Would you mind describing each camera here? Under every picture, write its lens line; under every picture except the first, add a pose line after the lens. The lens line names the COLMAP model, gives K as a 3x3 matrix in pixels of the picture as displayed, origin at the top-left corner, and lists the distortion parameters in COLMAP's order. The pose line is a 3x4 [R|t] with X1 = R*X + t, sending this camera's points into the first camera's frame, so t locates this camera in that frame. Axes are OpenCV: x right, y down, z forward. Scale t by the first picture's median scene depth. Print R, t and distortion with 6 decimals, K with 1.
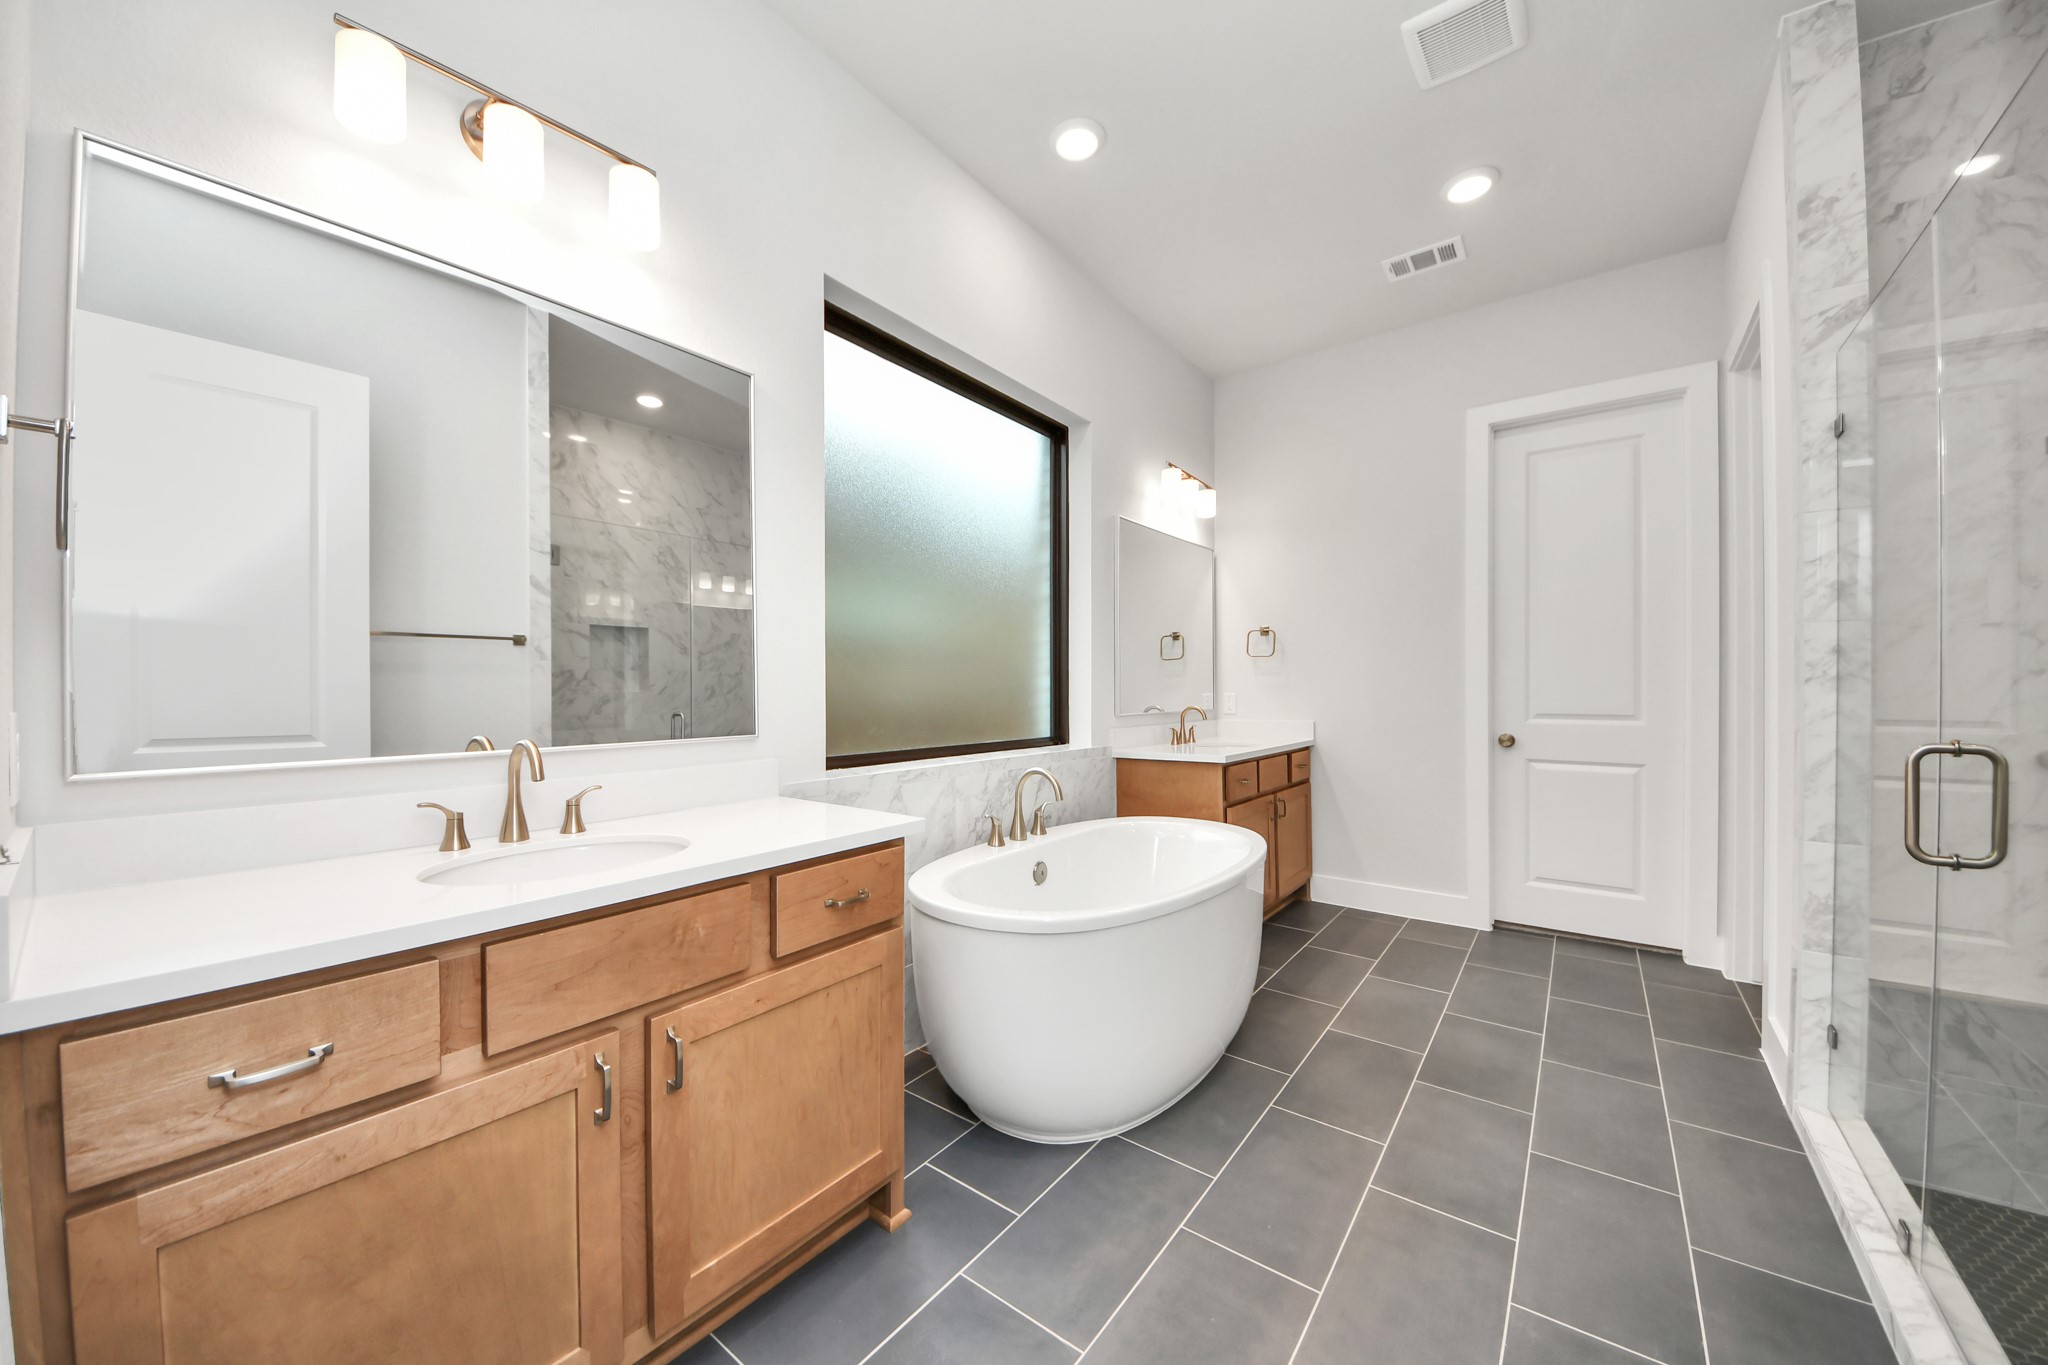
lens RADIAL K [[736.4, 0, 1024.9], [0, 736.4, 694.6], [0, 0, 1]] dist [0.000689, 0.000023]
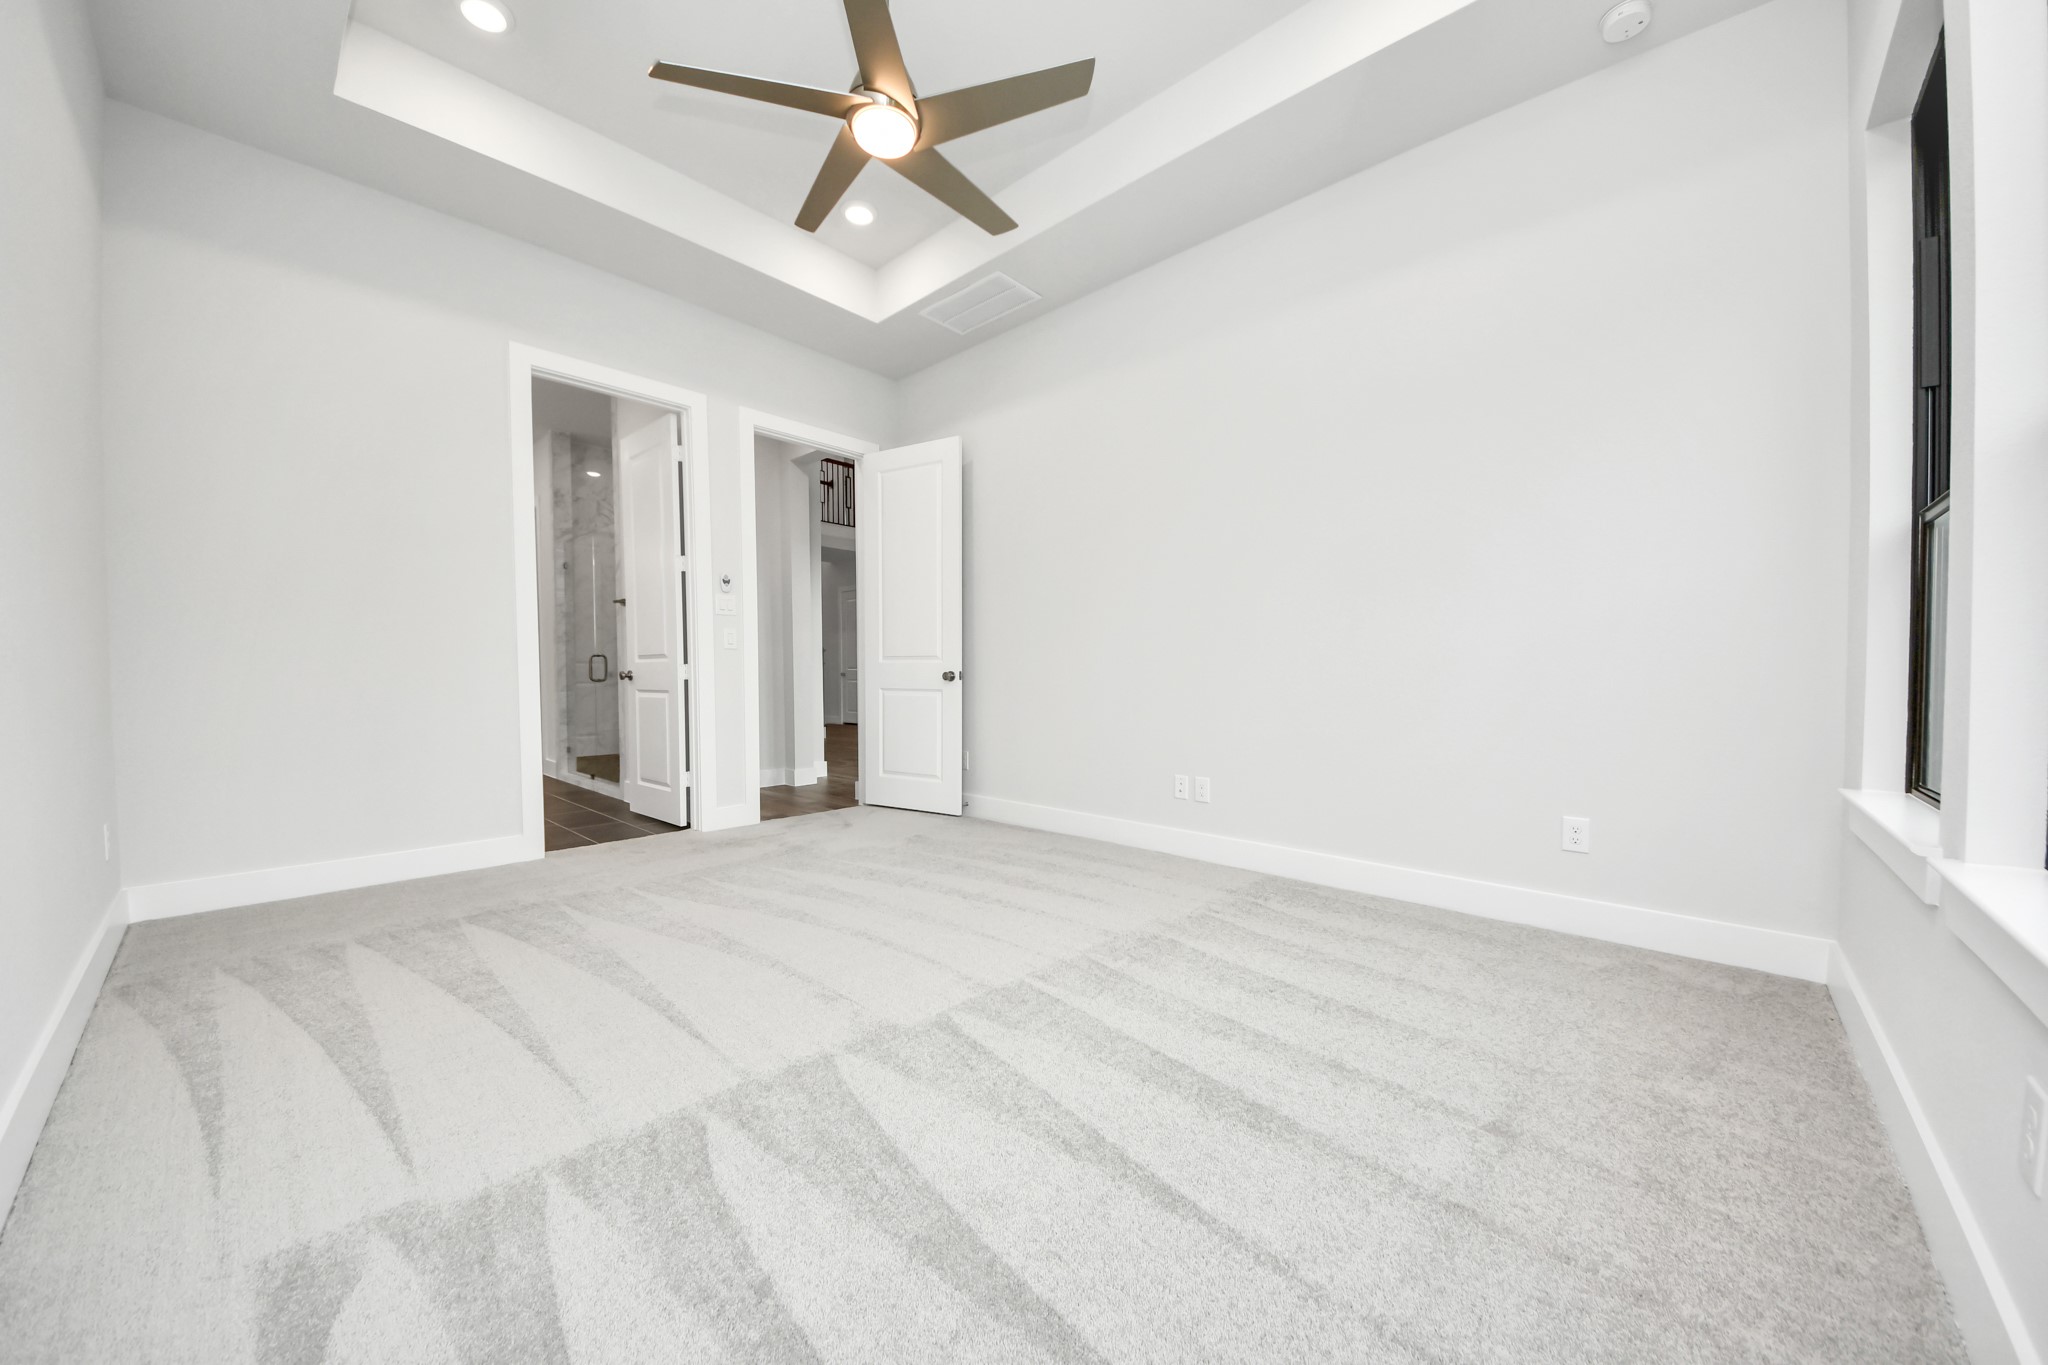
lens RADIAL K [[744.5, 0, 1024.7], [0, 744.5, 682.5], [0, 0, 1]] dist [0.000398, -0.000012]
pose [[0.091979, -0.009984, 0.995711, -1.917271], [0.012587, 0.999882, 0.008863, 0.152273], [-0.995681, 0.011717, 0.092094, -1.271494]]
